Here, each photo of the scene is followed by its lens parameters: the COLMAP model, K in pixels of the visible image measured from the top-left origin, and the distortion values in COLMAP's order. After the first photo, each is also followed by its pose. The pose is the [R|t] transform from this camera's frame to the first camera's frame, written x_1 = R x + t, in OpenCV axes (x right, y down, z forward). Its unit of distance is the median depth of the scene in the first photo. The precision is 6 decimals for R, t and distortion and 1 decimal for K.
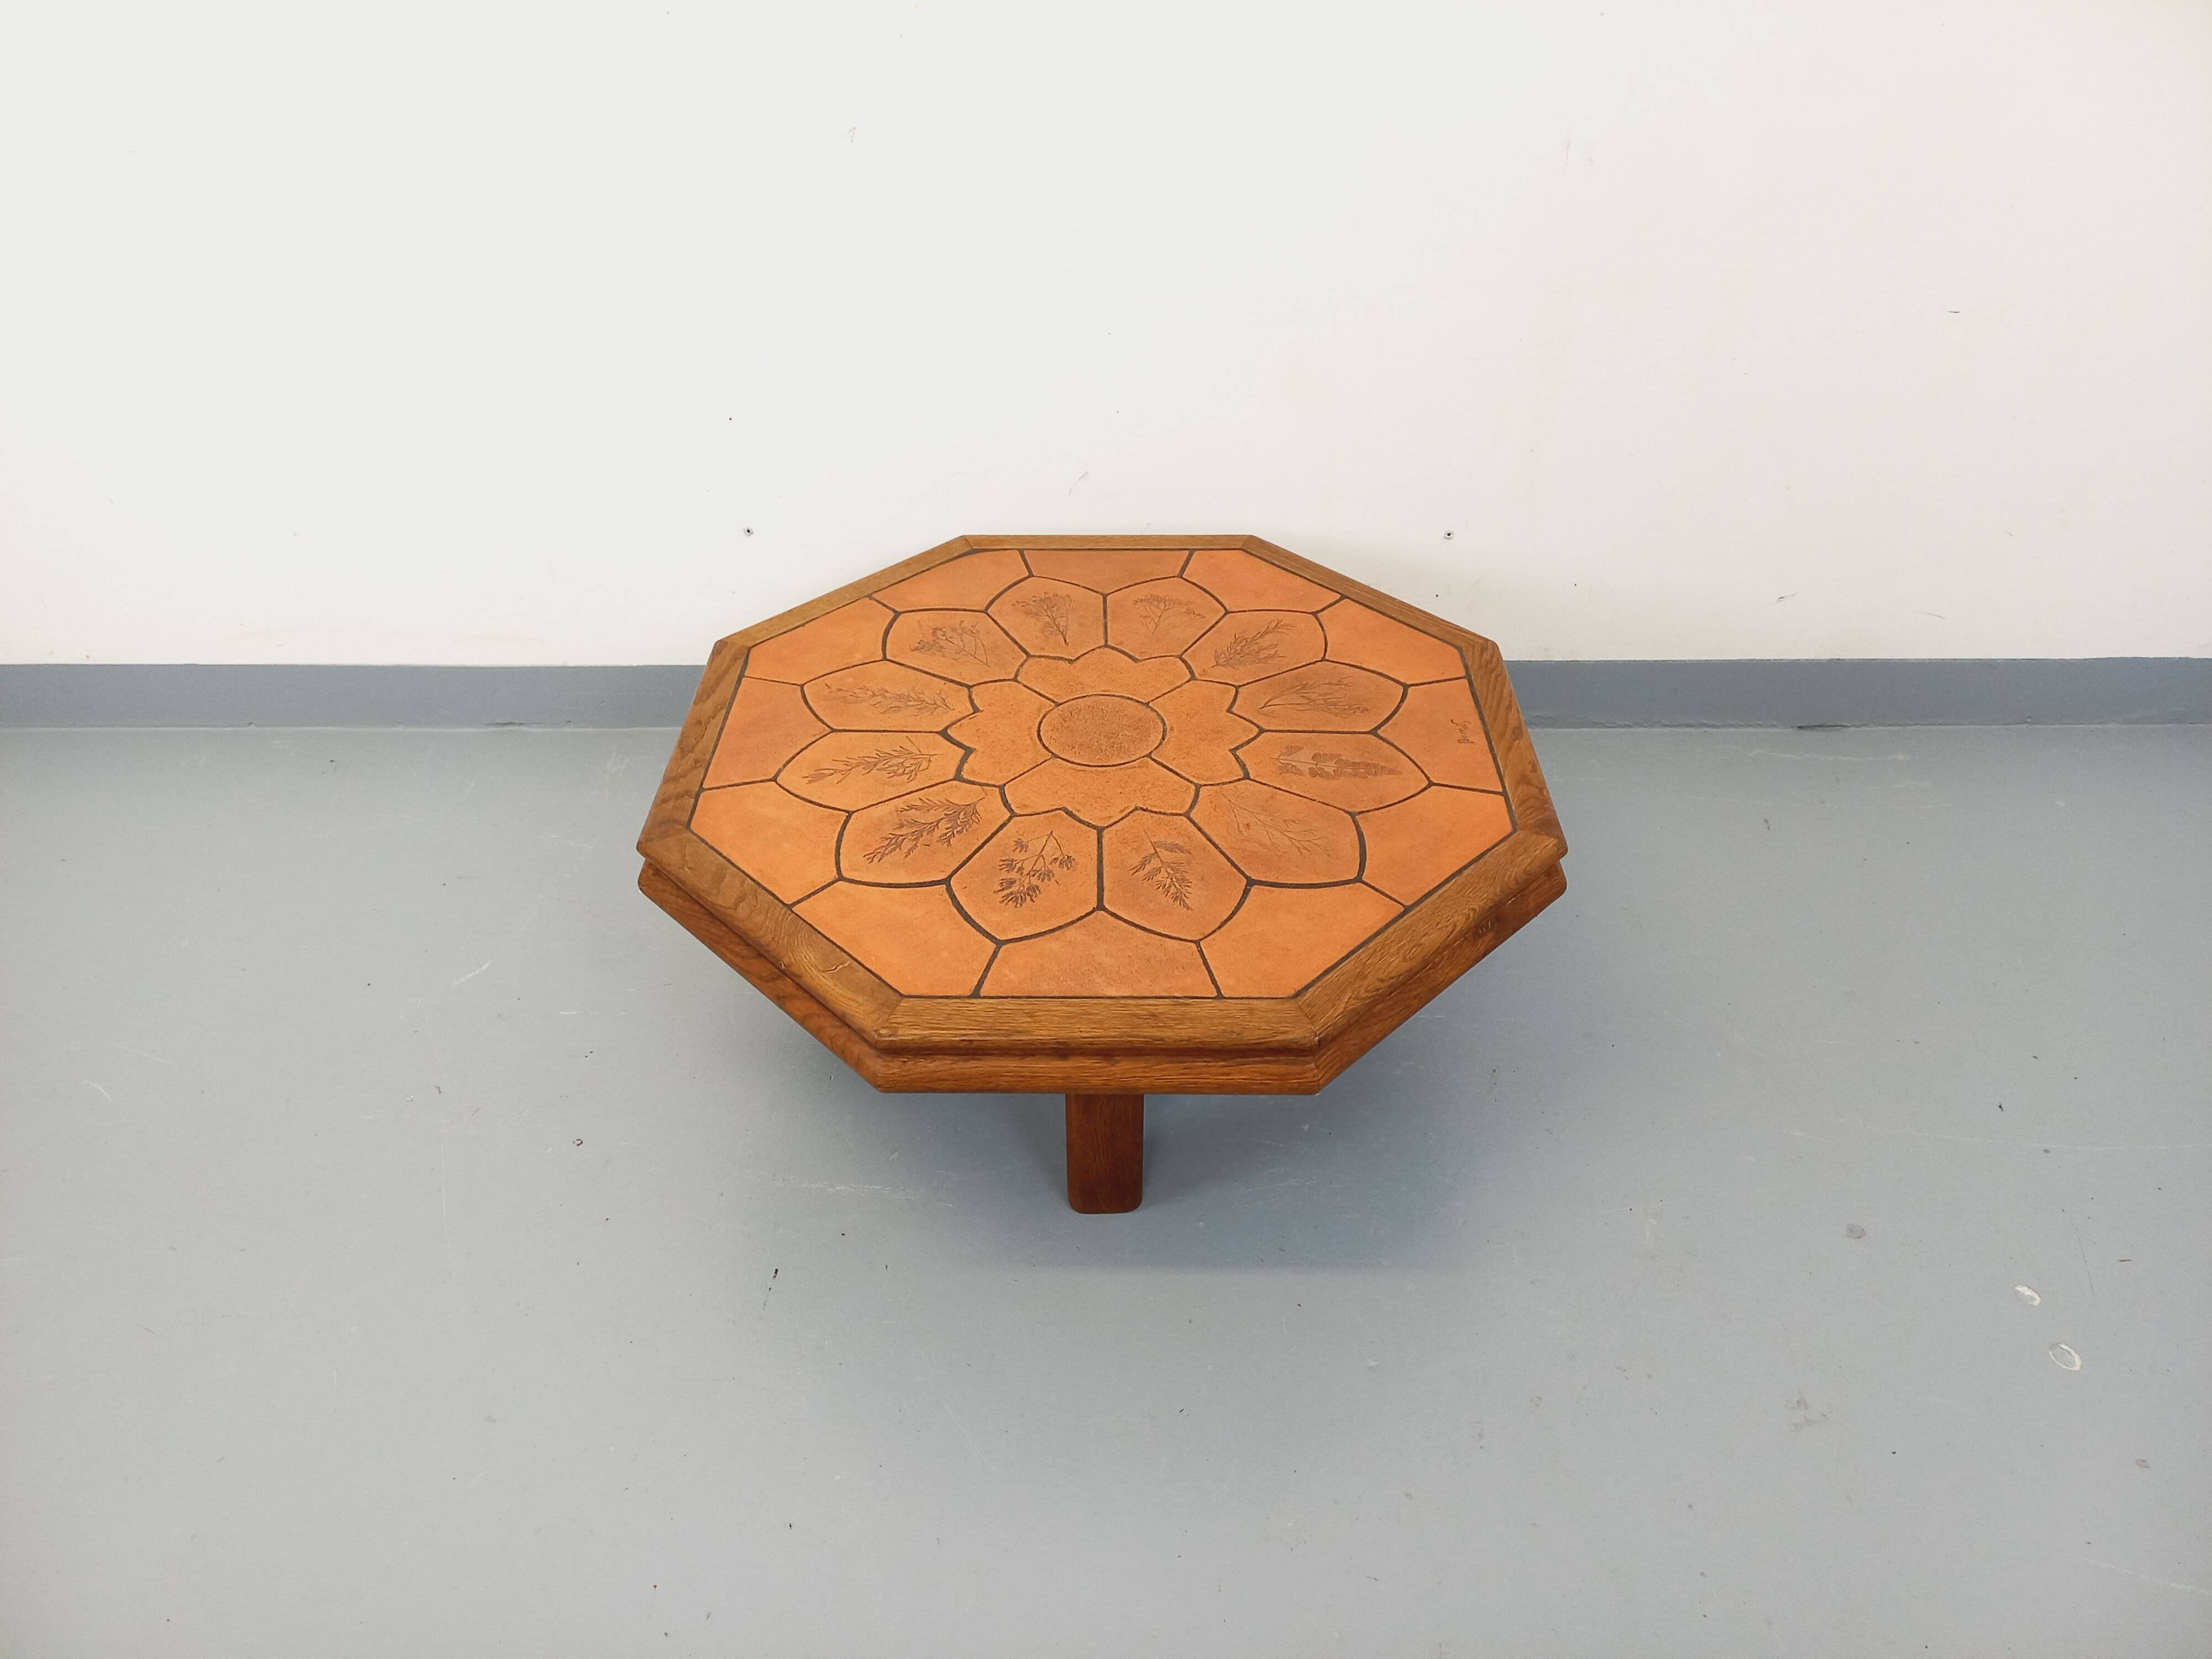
lens RADIAL K [[1627.3, 0, 1117.7], [0, 1627.3, 812.3], [0, 0, 1]] dist [0.051637, -0.044367]
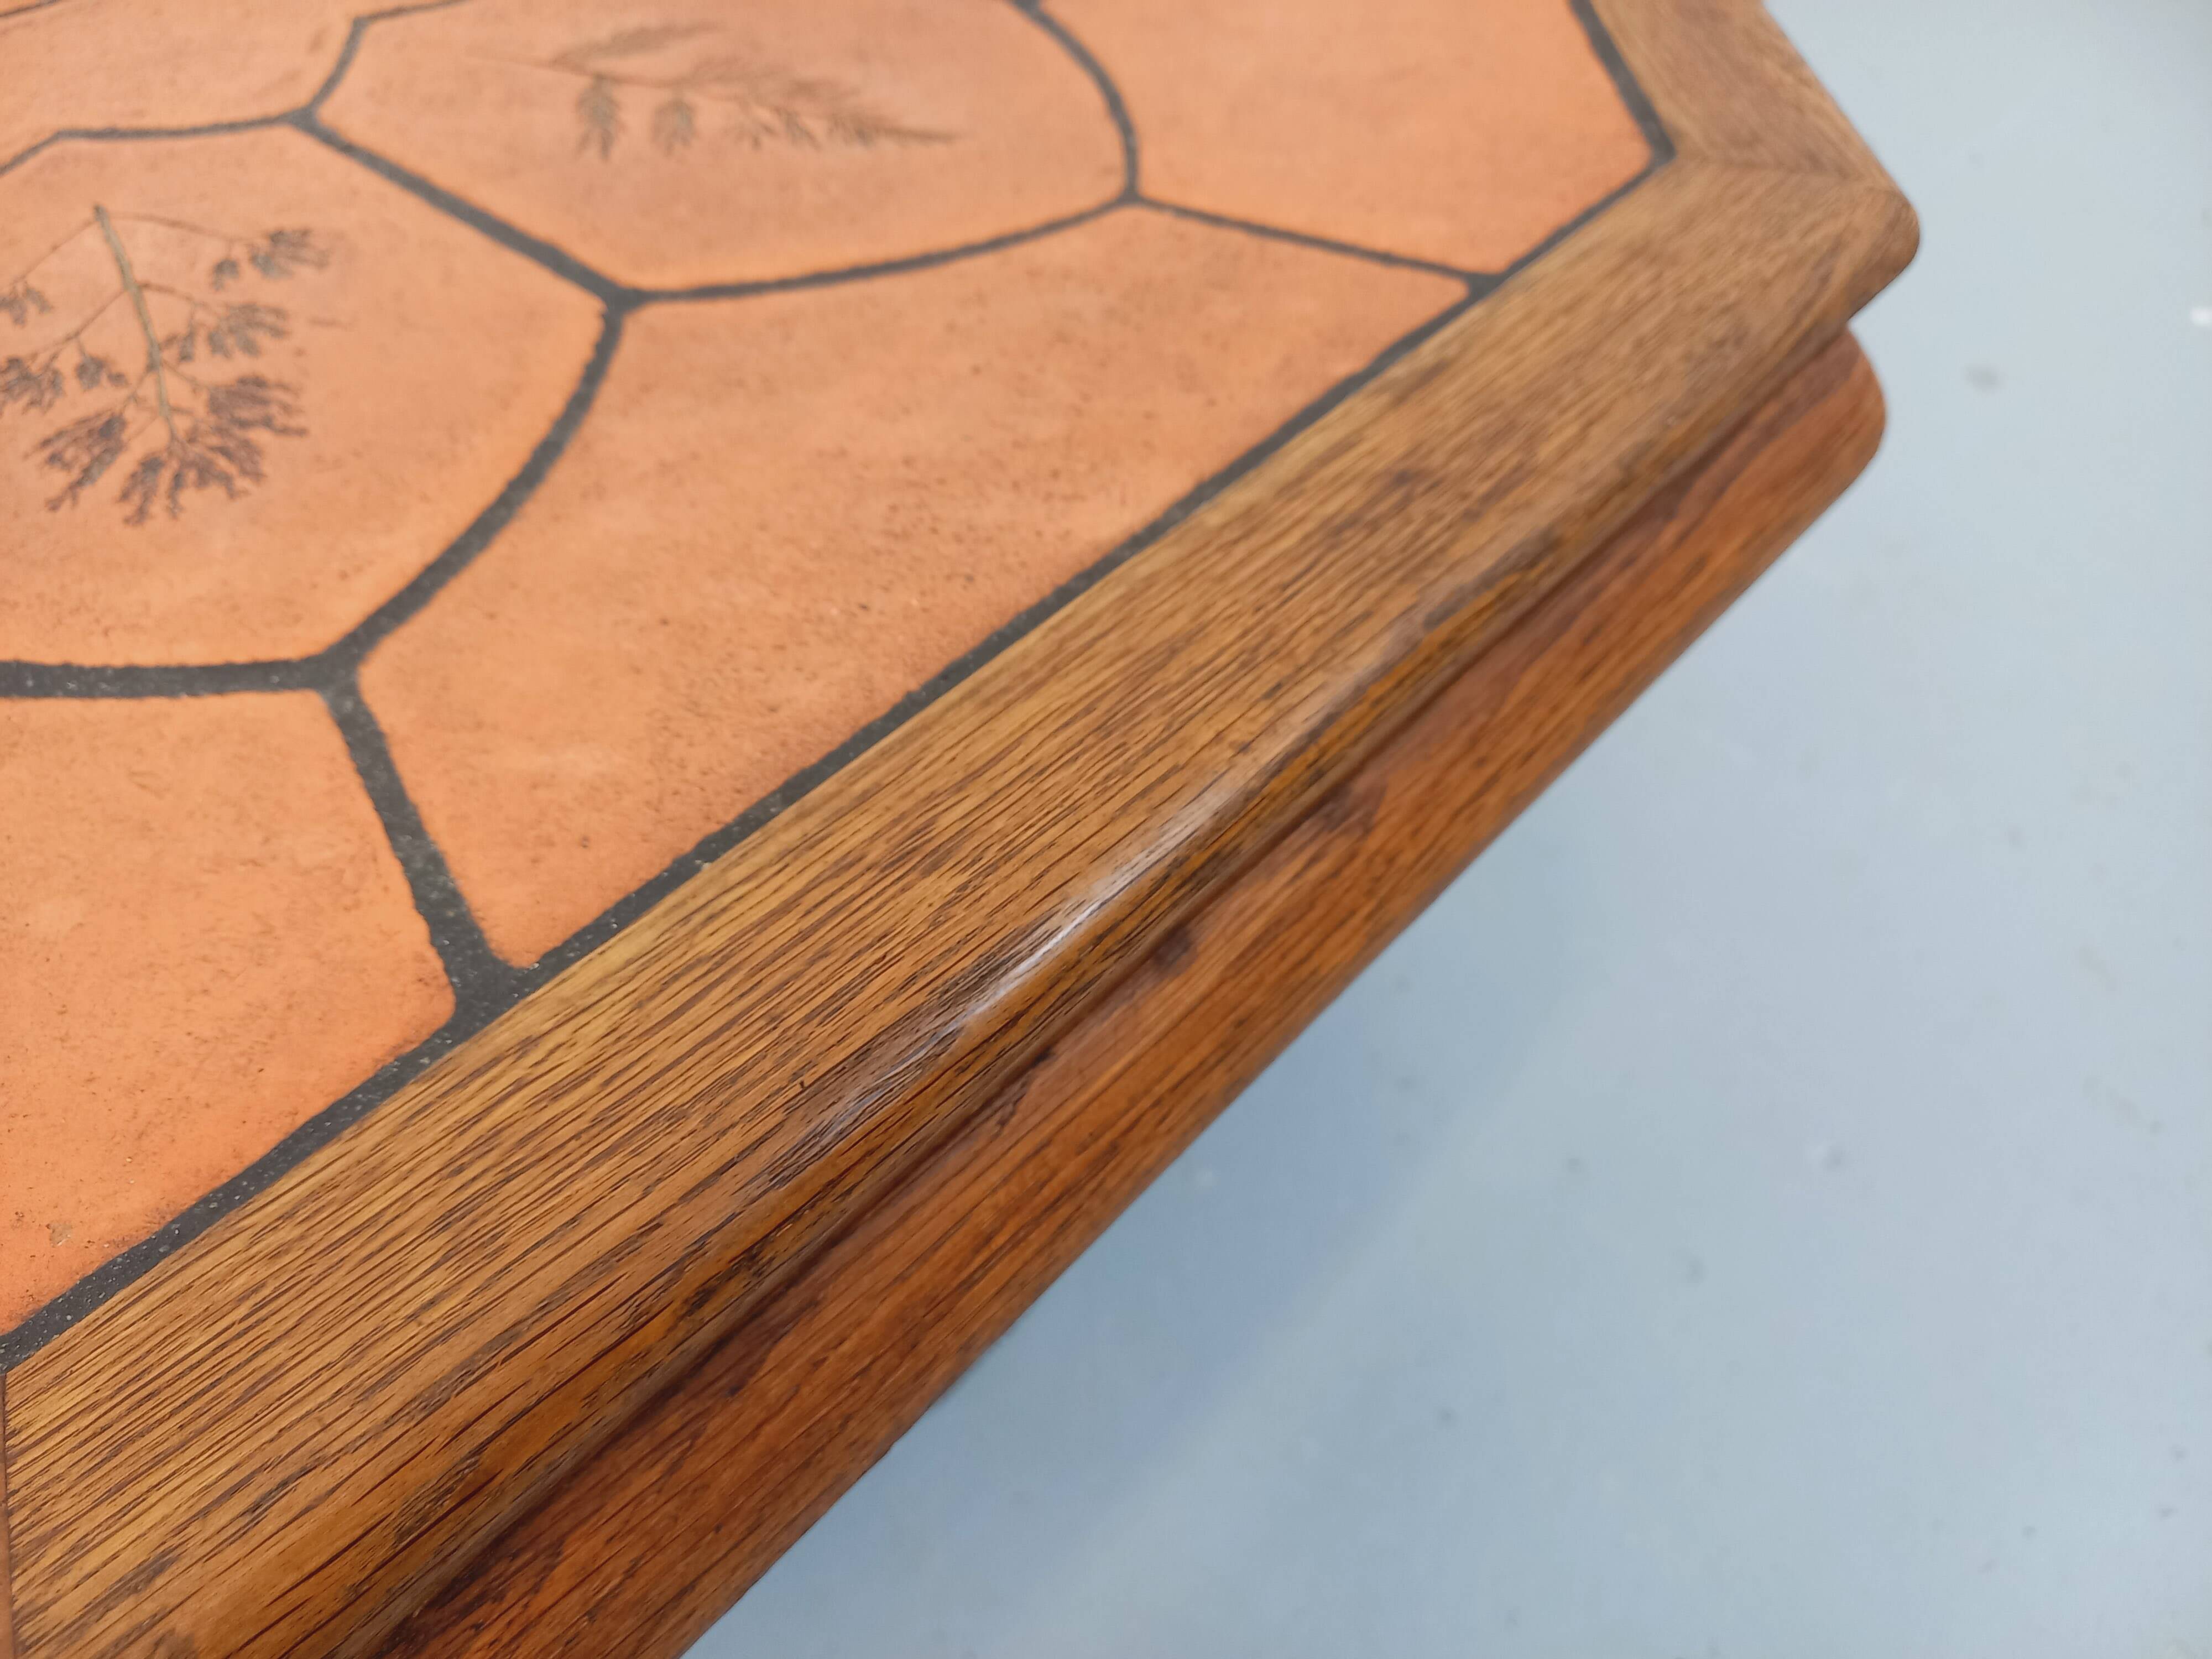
lens RADIAL K [[1655.4, 0, 1088.6], [0, 1655.4, 827.3], [0, 0, 1]] dist [0.050189, -0.050356]
pose [[0.677695, -0.565445, 0.470109, -0.095234], [0.476435, 0.824606, 0.305018, 0.068965], [-0.560125, 0.017267, 0.828228, 0.719977]]
